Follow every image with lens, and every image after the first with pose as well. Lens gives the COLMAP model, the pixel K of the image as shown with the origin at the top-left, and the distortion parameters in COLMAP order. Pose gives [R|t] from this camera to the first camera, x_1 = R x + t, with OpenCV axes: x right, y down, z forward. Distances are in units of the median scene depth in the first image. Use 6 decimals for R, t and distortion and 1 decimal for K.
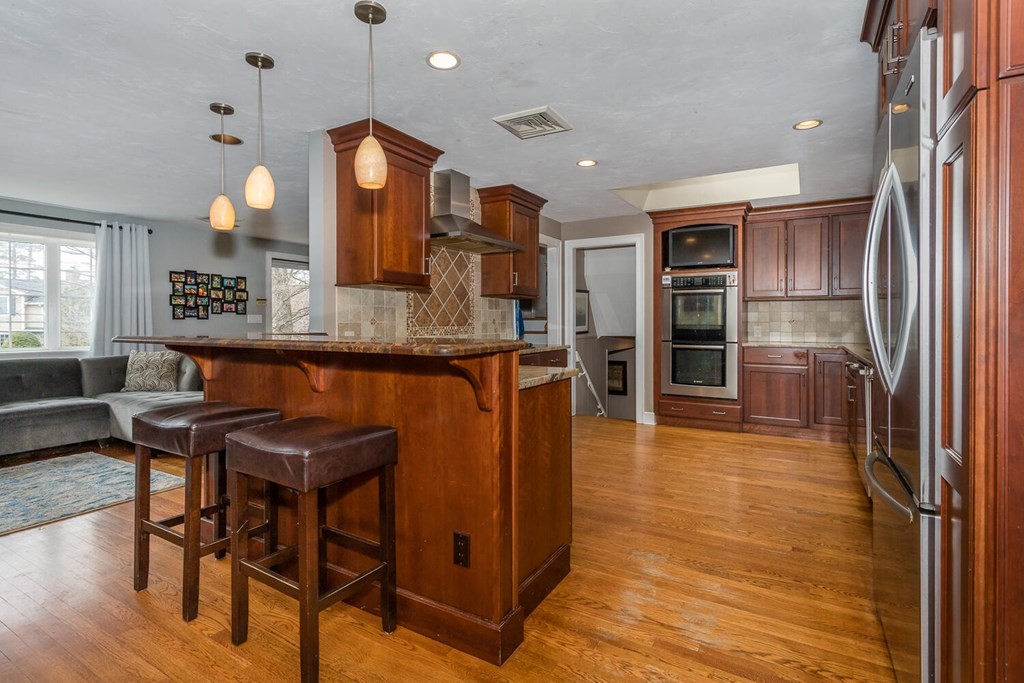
lens RADIAL K [[492.7, 0, 514.0], [0, 492.7, 322.3], [0, 0, 1]] dist [0.004377, 0.000668]
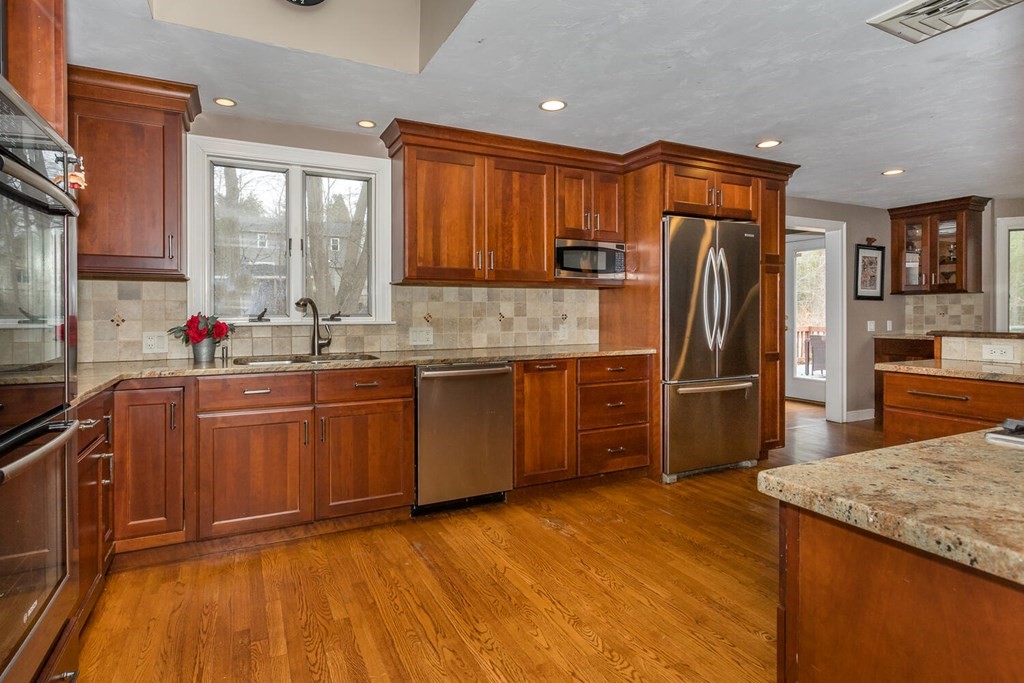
lens RADIAL K [[536.8, 0, 487.1], [0, 536.8, 312.9], [0, 0, 1]] dist [0.021980, 0.000473]
pose [[-0.828076, 0.000568, 0.560616, 0.074963], [0.003418, 0.999986, 0.004036, -0.010074], [-0.560606, 0.005259, -0.828066, 1.084245]]
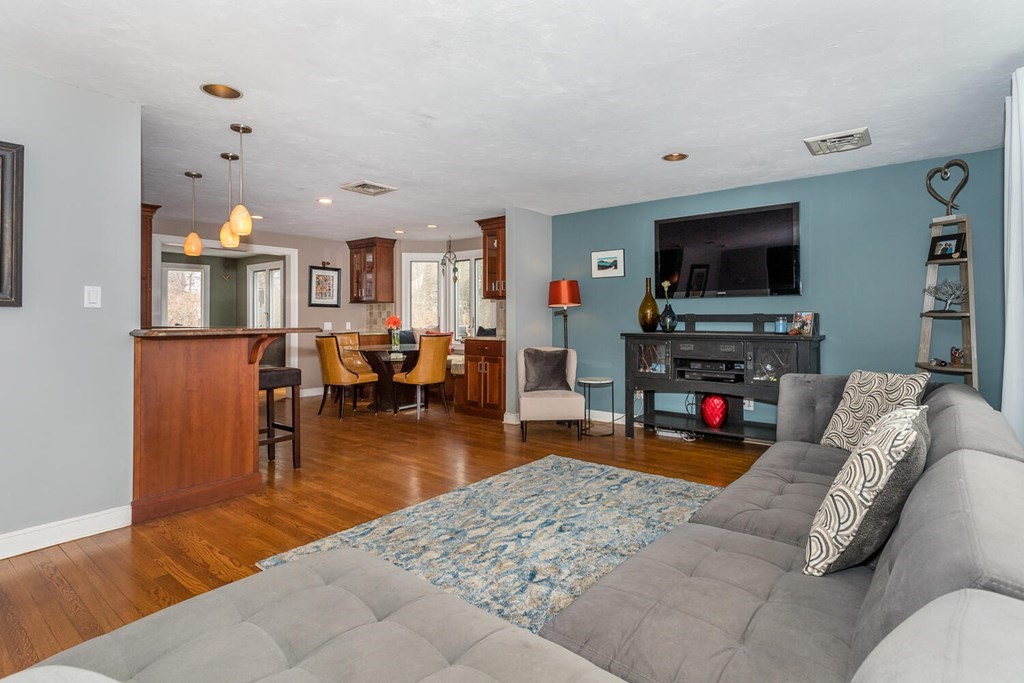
lens RADIAL K [[510.8, 0, 542.8], [0, 510.8, 311.7], [0, 0, 1]] dist [-0.000616, 0.000382]
pose [[-0.993317, 0.003471, 0.115362, -0.731430], [0.002376, 0.999951, -0.009631, -0.000442], [-0.115390, -0.009293, -0.993277, 1.082945]]
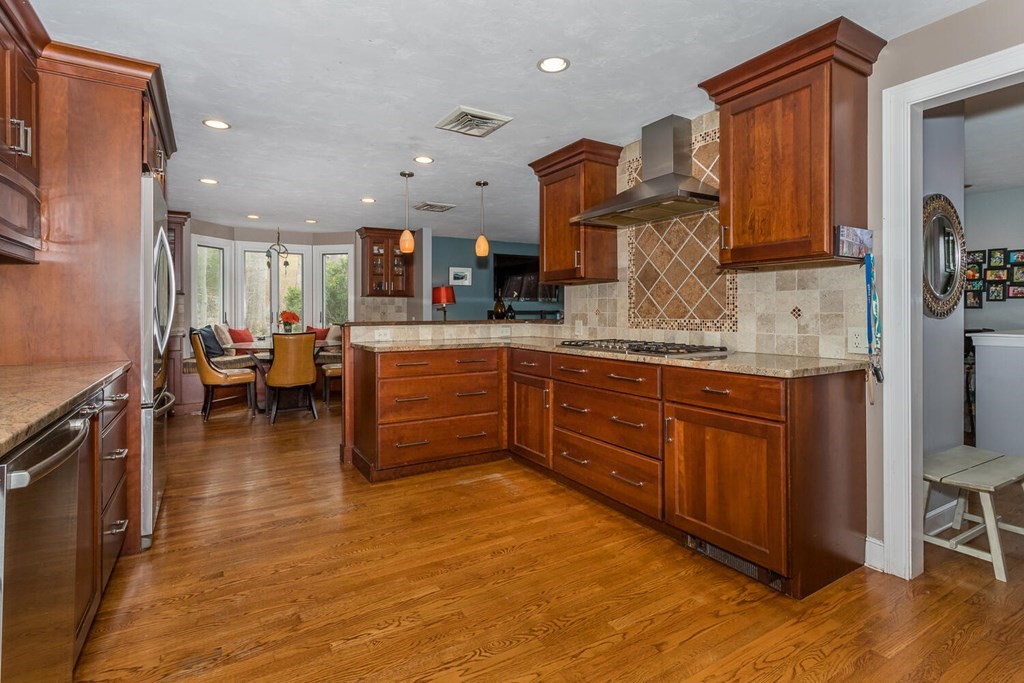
lens RADIAL K [[502.0, 0, 516.0], [0, 502.0, 306.7], [0, 0, 1]] dist [0.002313, 0.000620]
pose [[-0.468915, -0.006996, -0.883215, 0.526657], [0.000296, 0.999967, -0.008078, -0.003286], [0.883243, -0.004050, -0.468898, 0.891084]]
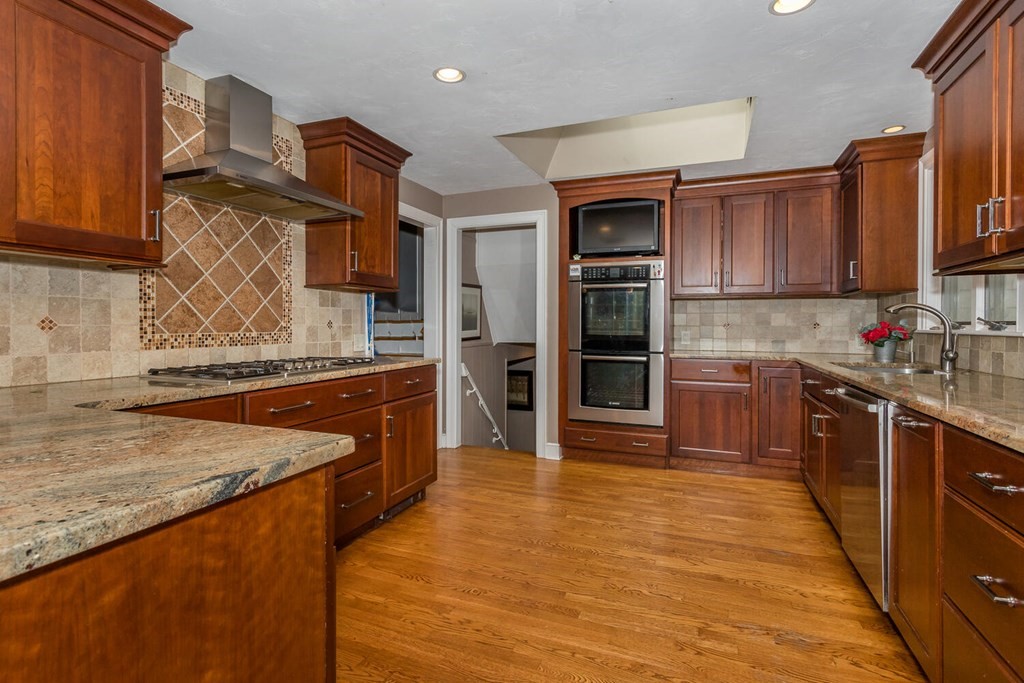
lens RADIAL K [[505.4, 0, 496.5], [0, 505.4, 327.4], [0, 0, 1]] dist [0.002306, 0.000368]
pose [[0.990940, 0.002144, 0.134289, 0.085584], [-0.002861, 0.999983, 0.005142, -0.001708], [-0.134276, -0.005480, 0.990929, 0.244769]]
